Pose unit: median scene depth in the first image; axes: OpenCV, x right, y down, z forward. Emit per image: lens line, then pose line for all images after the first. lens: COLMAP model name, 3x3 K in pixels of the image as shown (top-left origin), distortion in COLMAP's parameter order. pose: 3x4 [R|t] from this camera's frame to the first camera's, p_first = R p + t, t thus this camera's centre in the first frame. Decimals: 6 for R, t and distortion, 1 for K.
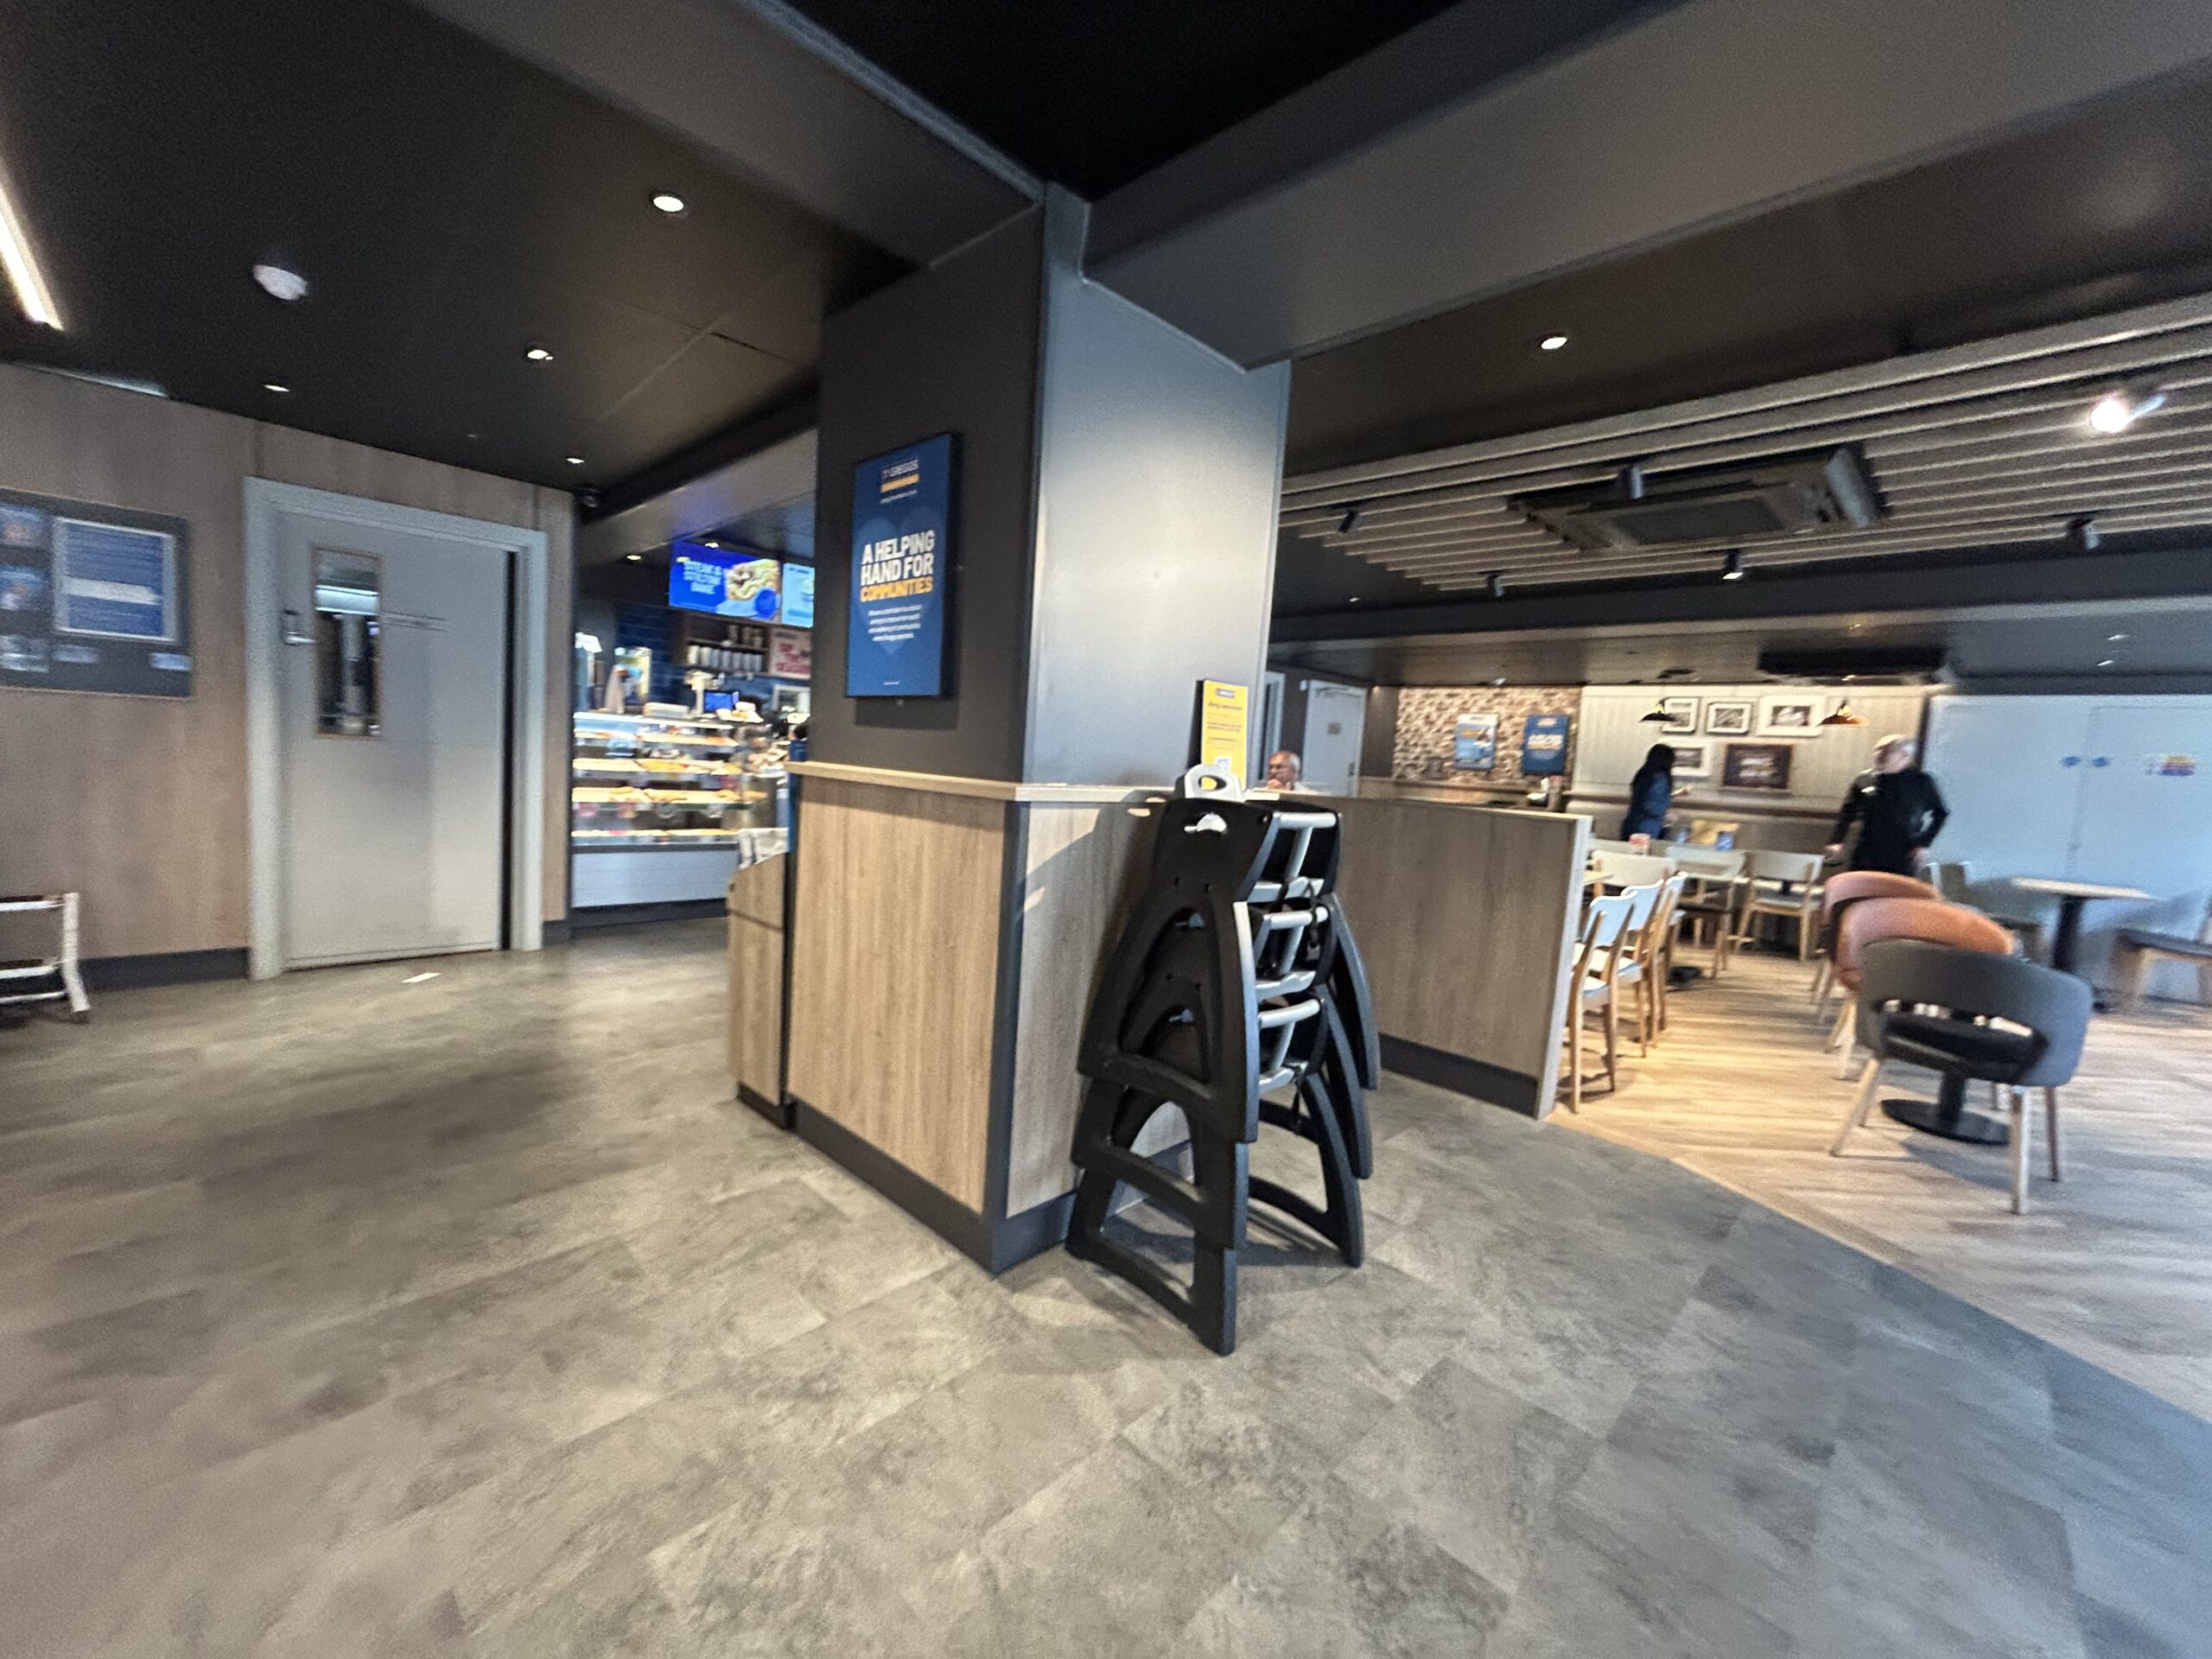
lens RADIAL K [[898.7, 0, 1107.1], [0, 898.7, 820.9], [0, 0, 1]] dist [-0.008178, 0.005532]
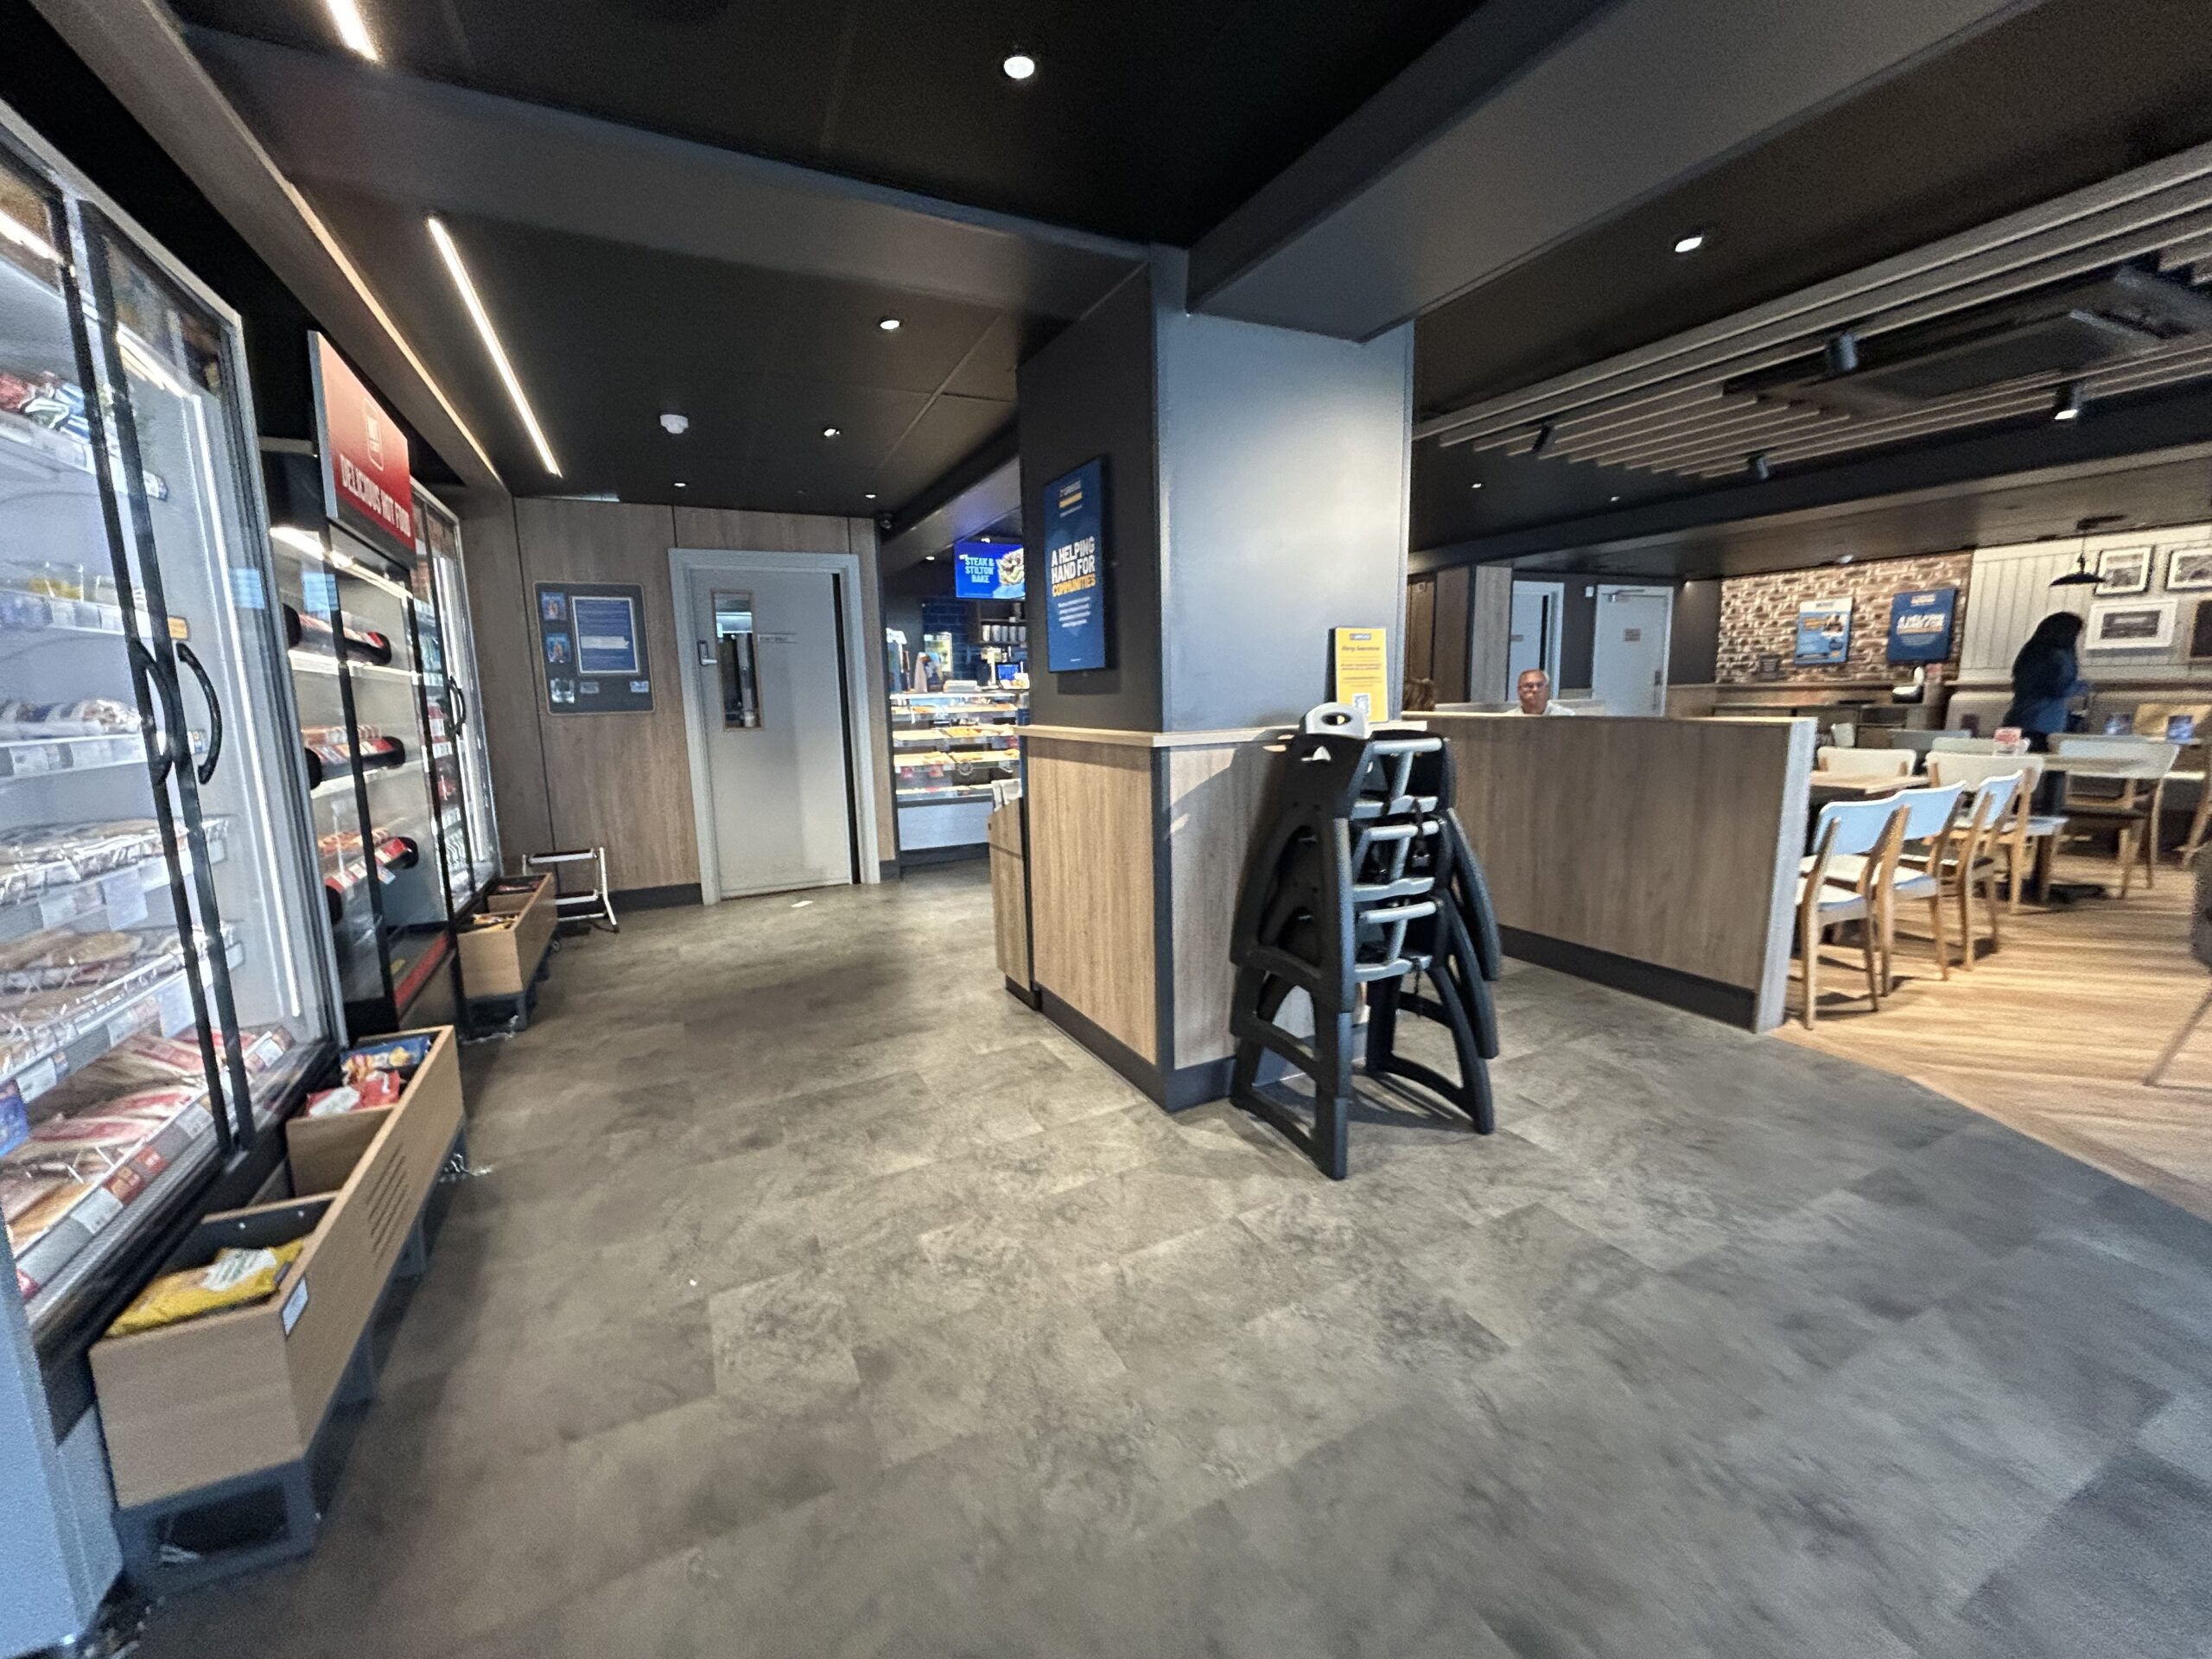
lens RADIAL K [[898.7, 0, 1107.1], [0, 898.7, 820.9], [0, 0, 1]] dist [-0.008178, 0.005532]
pose [[0.942394, -0.039618, -0.332151, 0.197099], [0.061489, 0.996558, 0.055593, 0.005660], [0.328805, -0.072814, 0.941587, -0.184375]]
